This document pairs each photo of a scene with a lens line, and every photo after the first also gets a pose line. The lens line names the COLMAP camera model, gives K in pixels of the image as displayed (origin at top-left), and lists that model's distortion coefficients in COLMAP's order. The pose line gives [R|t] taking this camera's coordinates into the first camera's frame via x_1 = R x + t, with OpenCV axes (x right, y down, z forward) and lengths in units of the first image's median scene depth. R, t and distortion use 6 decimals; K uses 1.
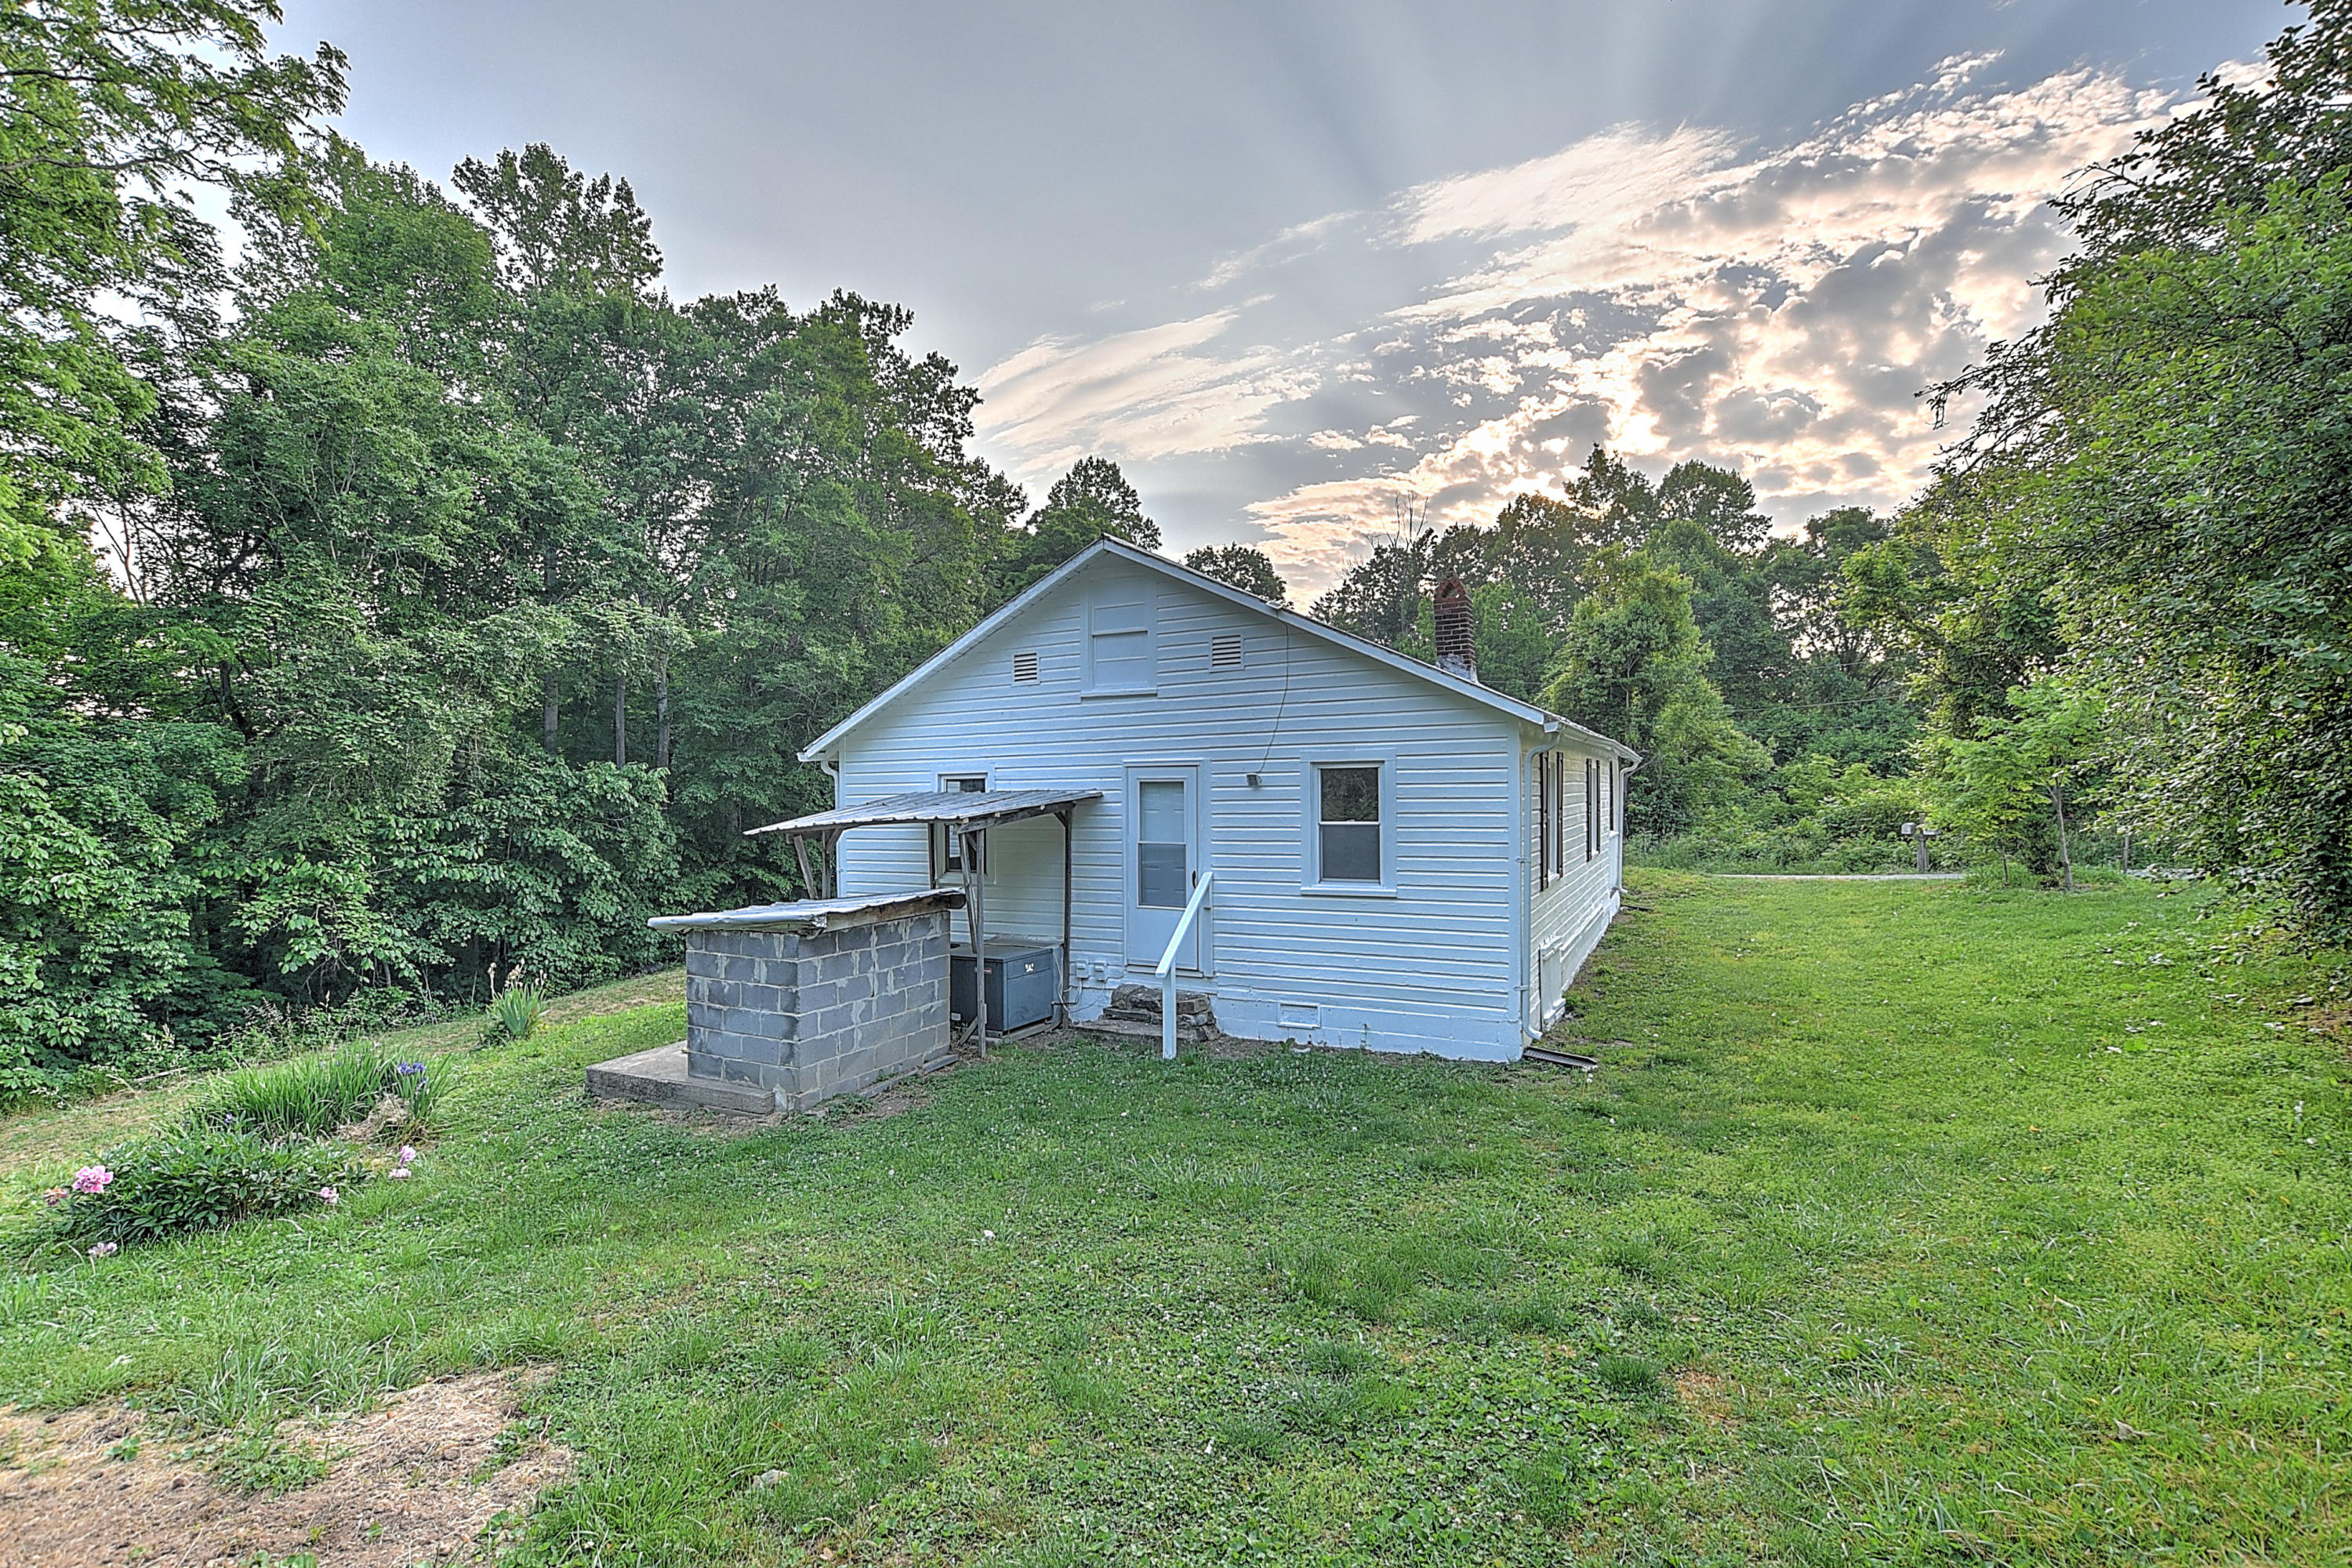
lens RADIAL K [[1035.1, 0, 1150.7], [0, 1035.1, 795.8], [0, 0, 1]] dist [-0.022871, 0.005503]
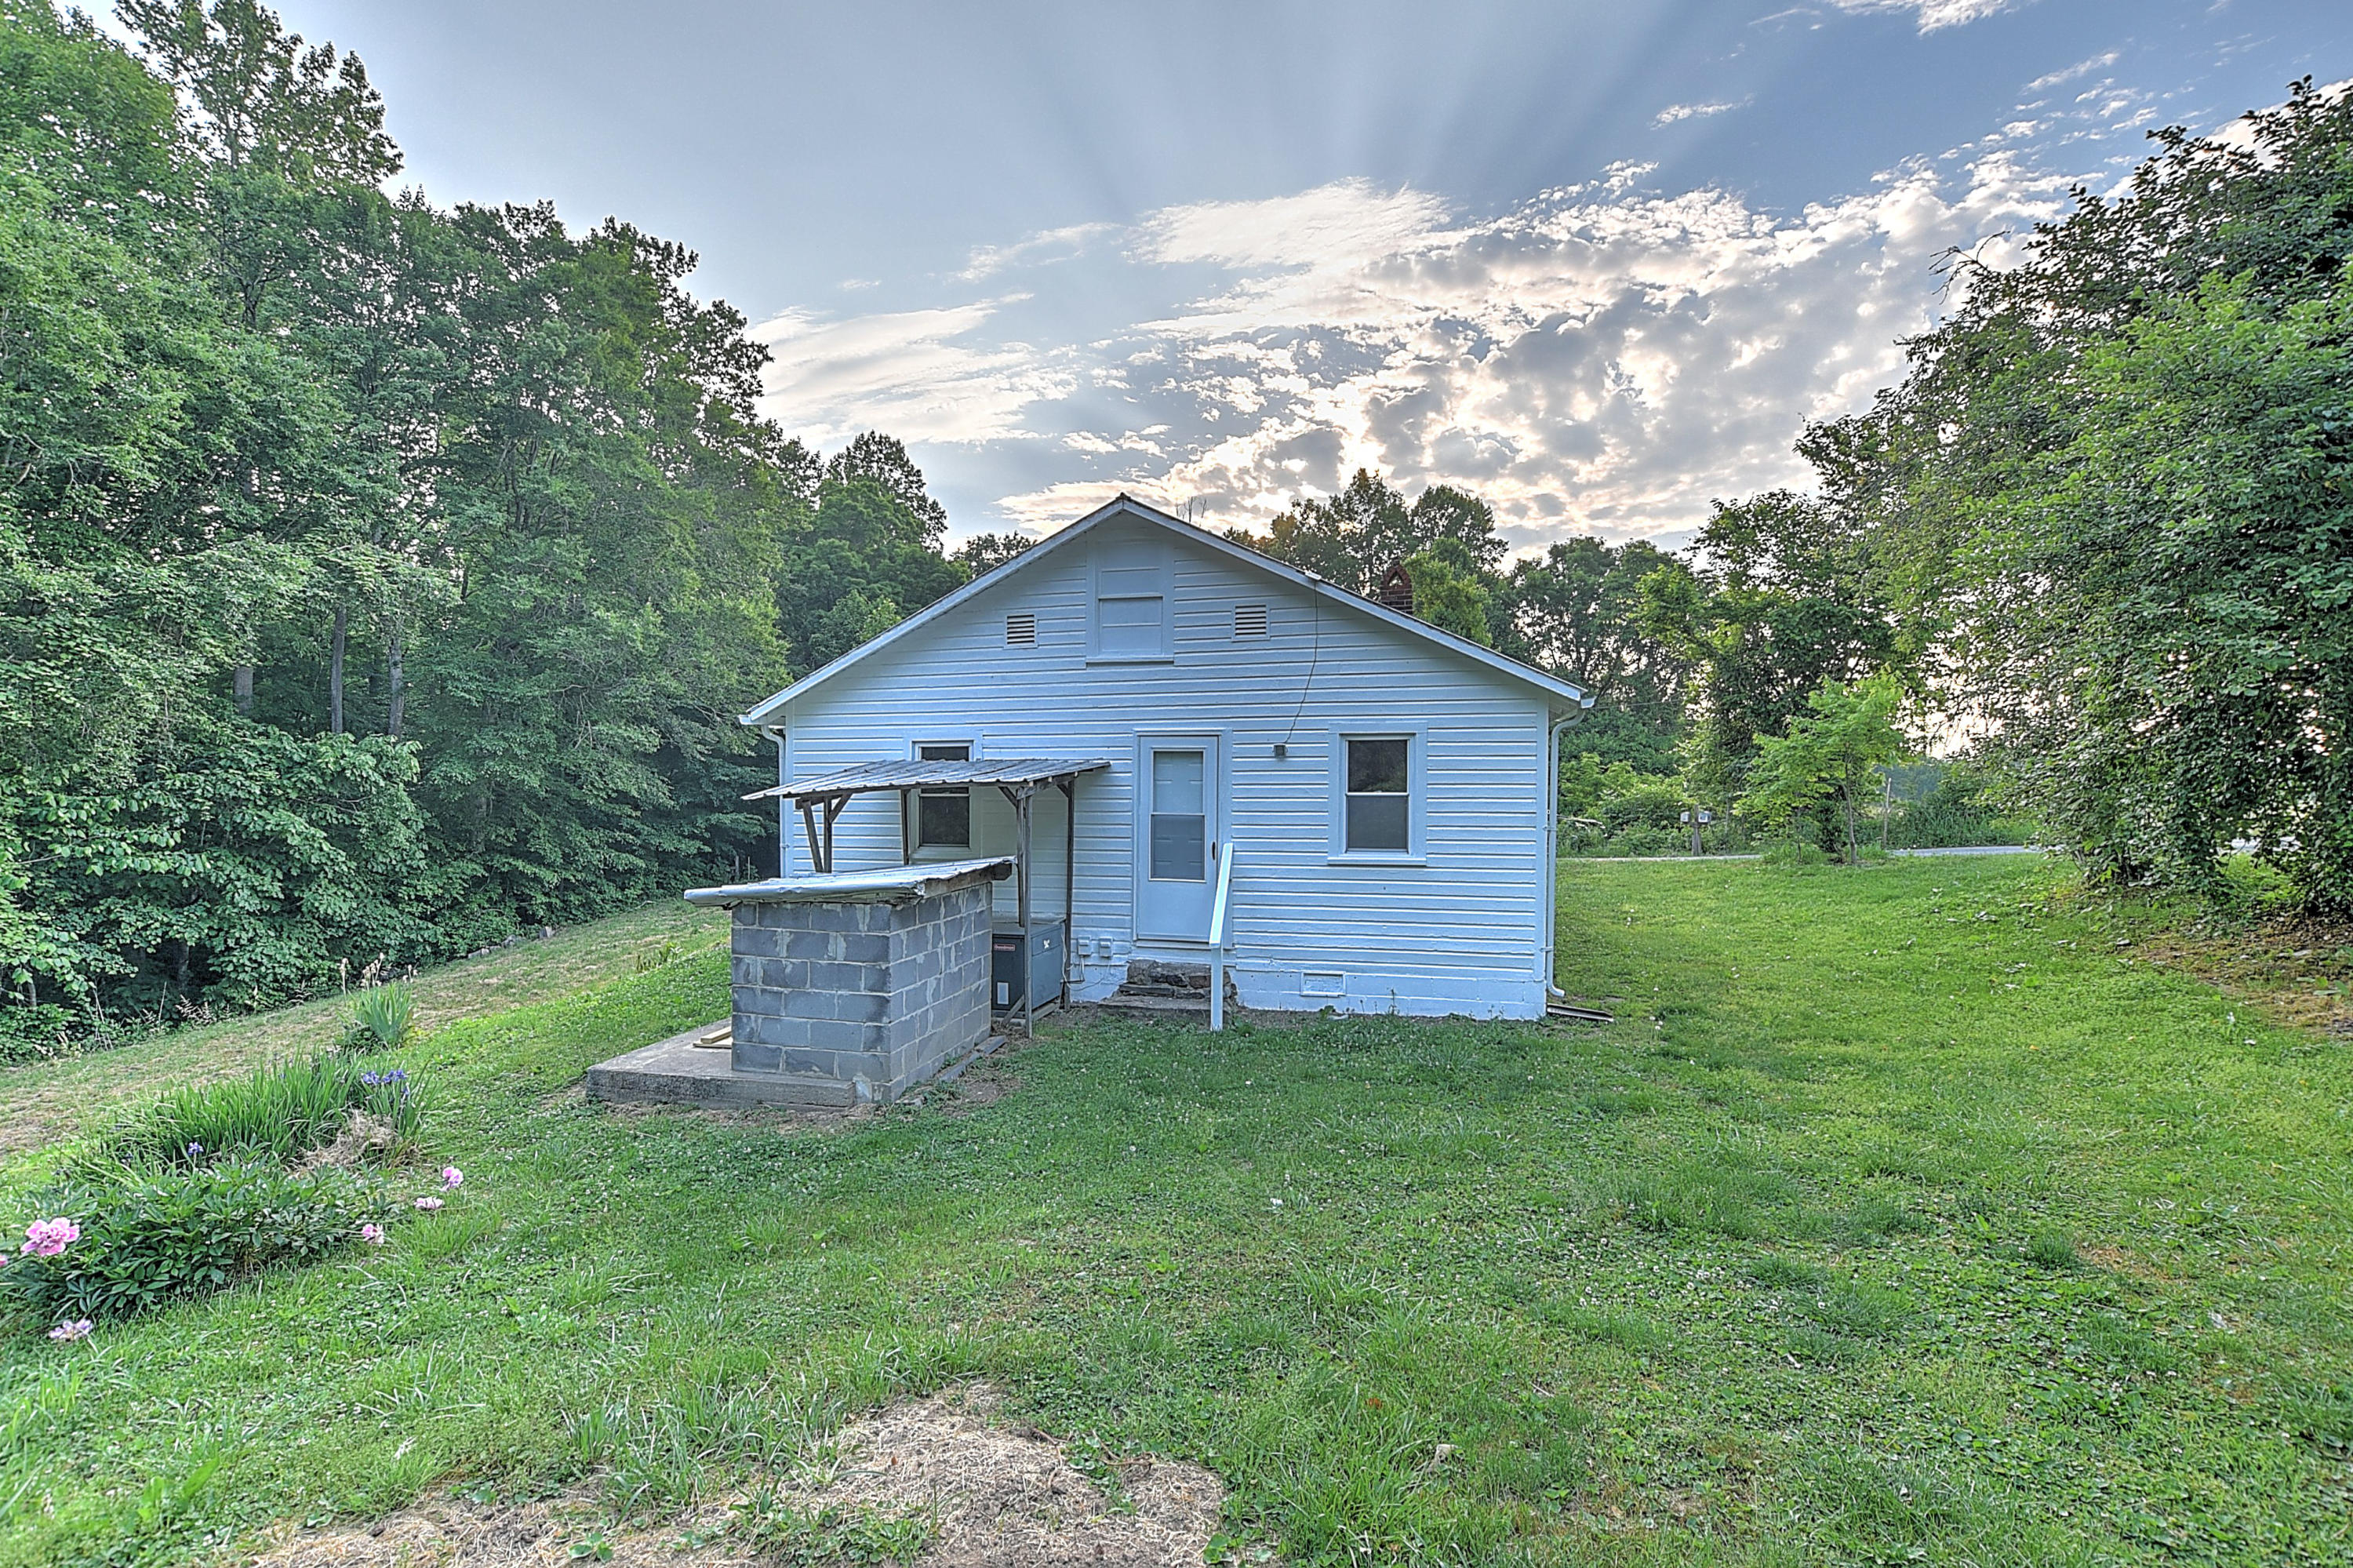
lens RADIAL K [[1035.6, 0, 1151.0], [0, 1035.6, 788.7], [0, 0, 1]] dist [-0.022871, 0.005503]
pose [[0.969667, 0.014020, 0.244028, -0.076903], [-0.013223, 0.999901, -0.004904, 0.008000], [-0.244072, 0.001529, 0.969756, 0.016475]]
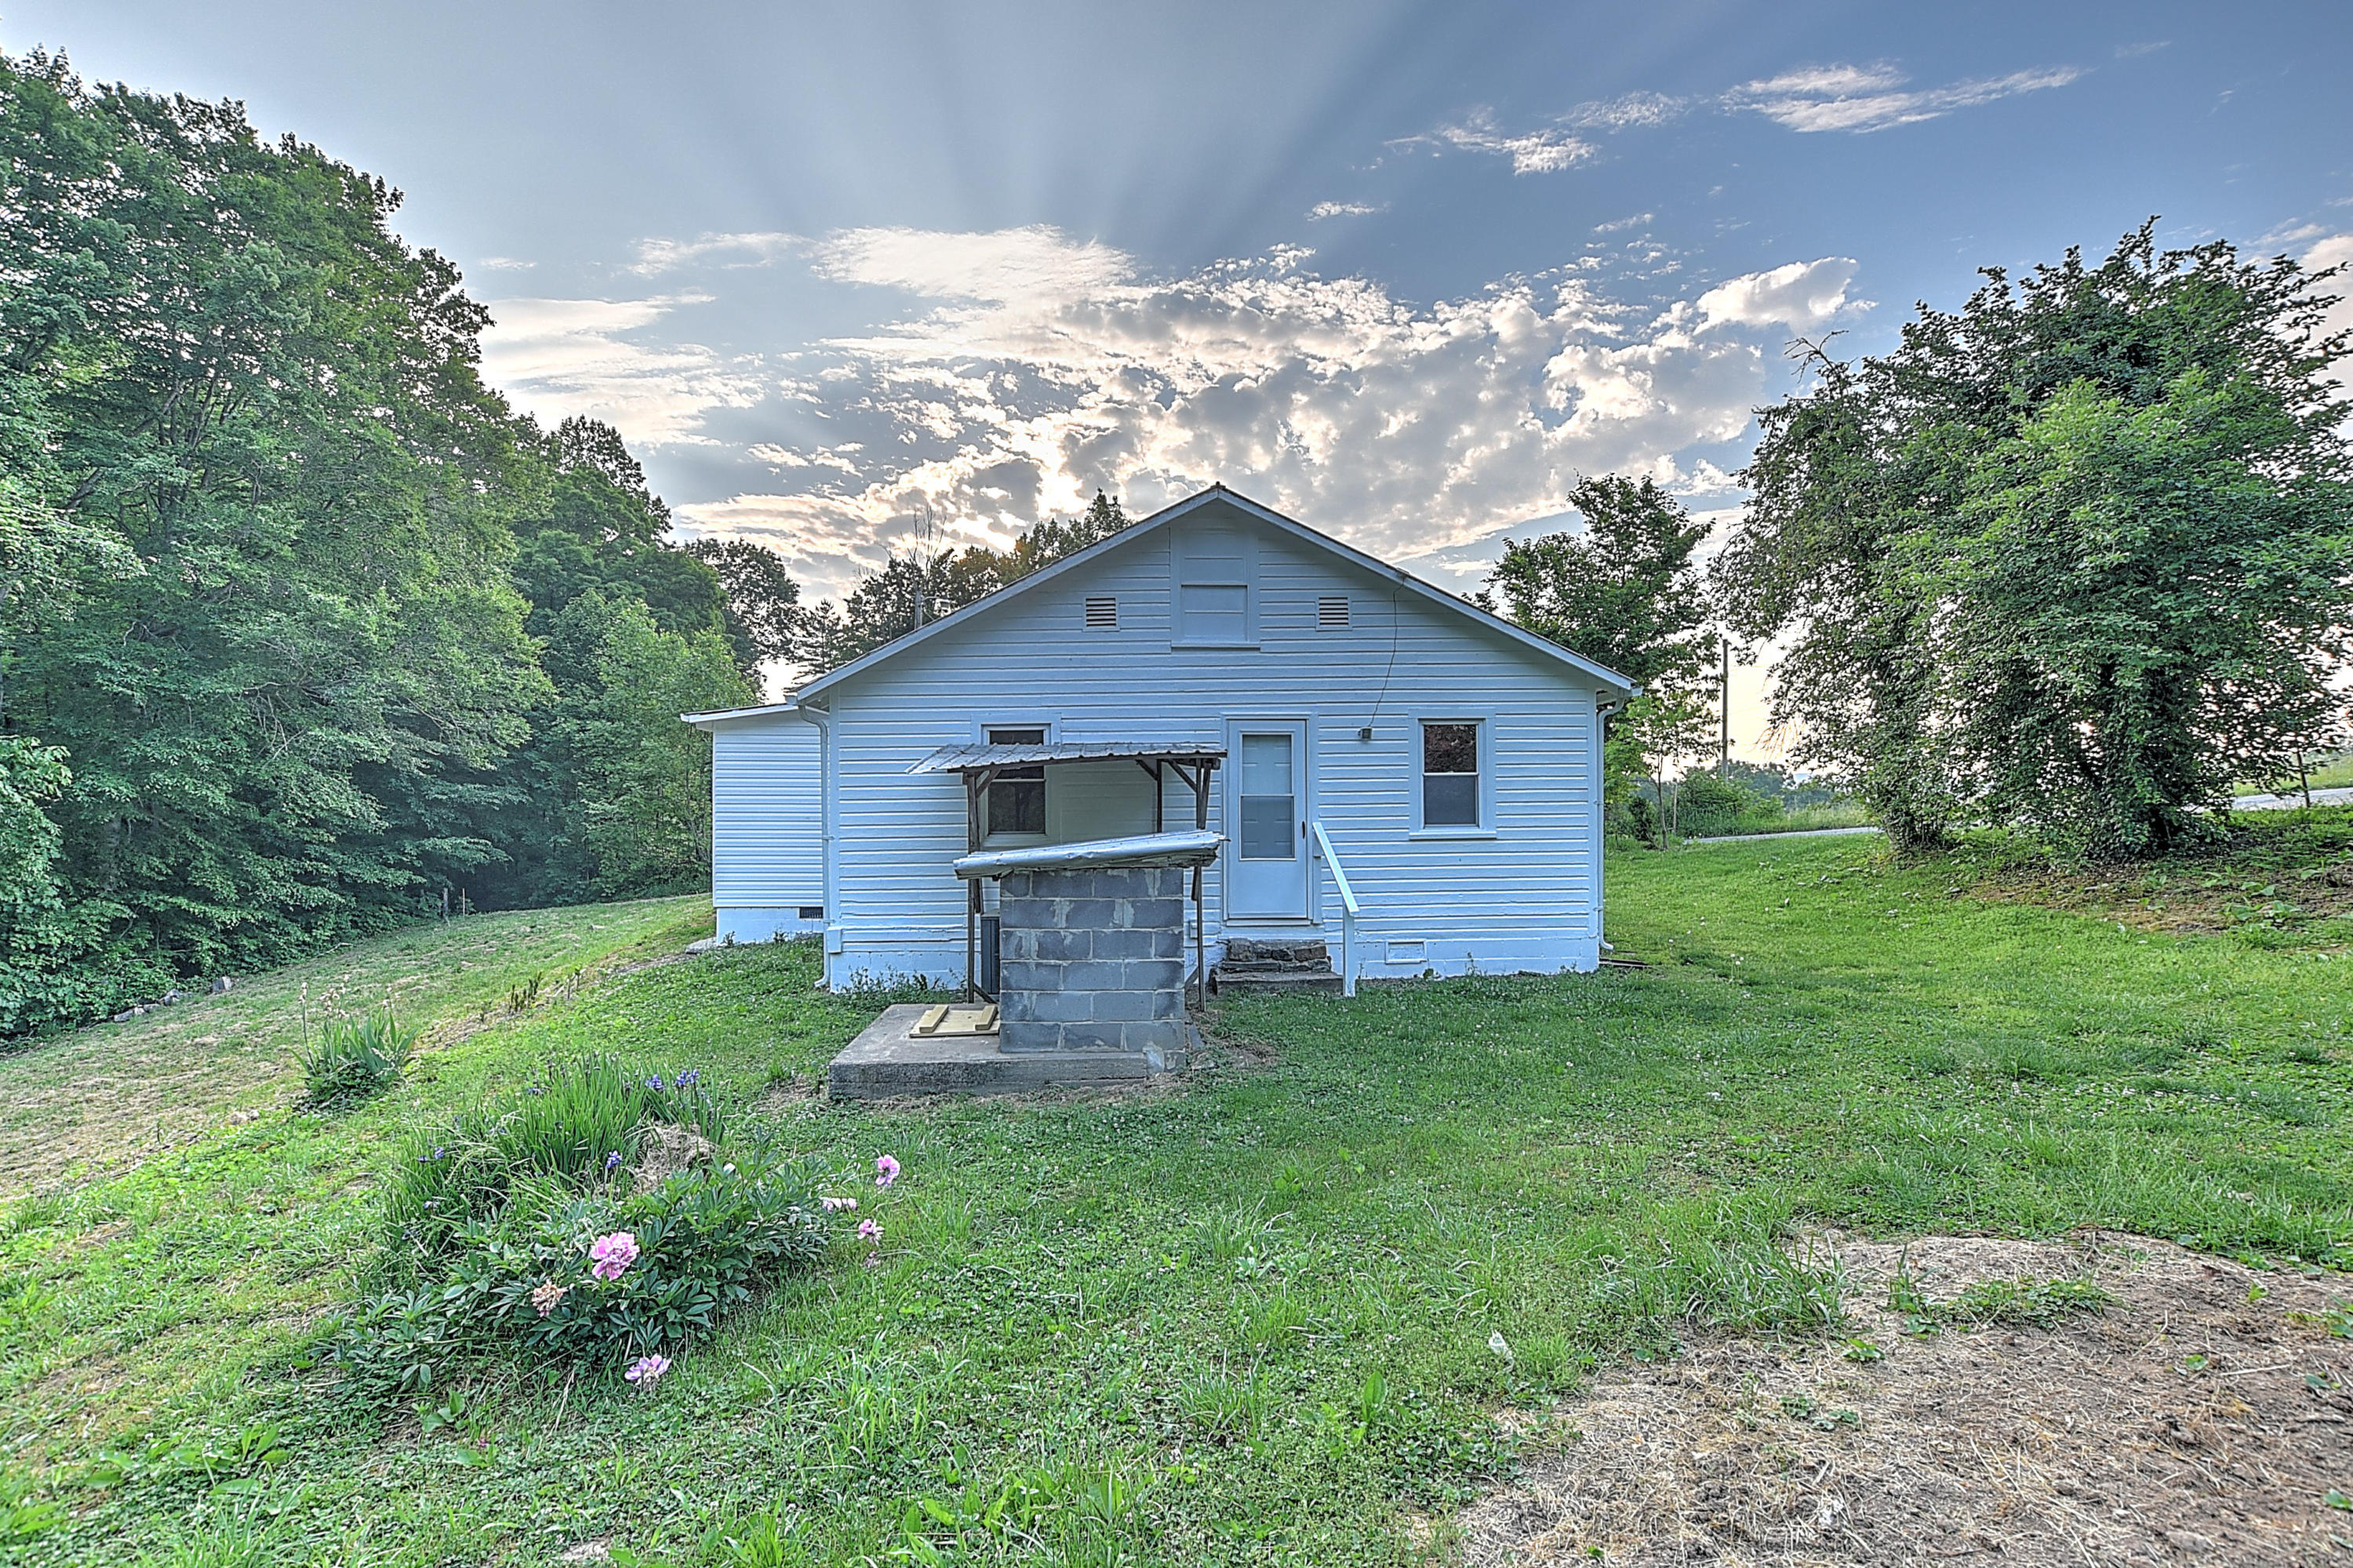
lens RADIAL K [[1035.6, 0, 1144.8], [0, 1035.6, 785.8], [0, 0, 1]] dist [-0.022871, 0.005503]
pose [[0.859421, 0.018218, 0.510944, -0.183934], [0.000227, 0.999351, -0.036015, 0.022081], [-0.511269, 0.031068, 0.858859, 0.058330]]
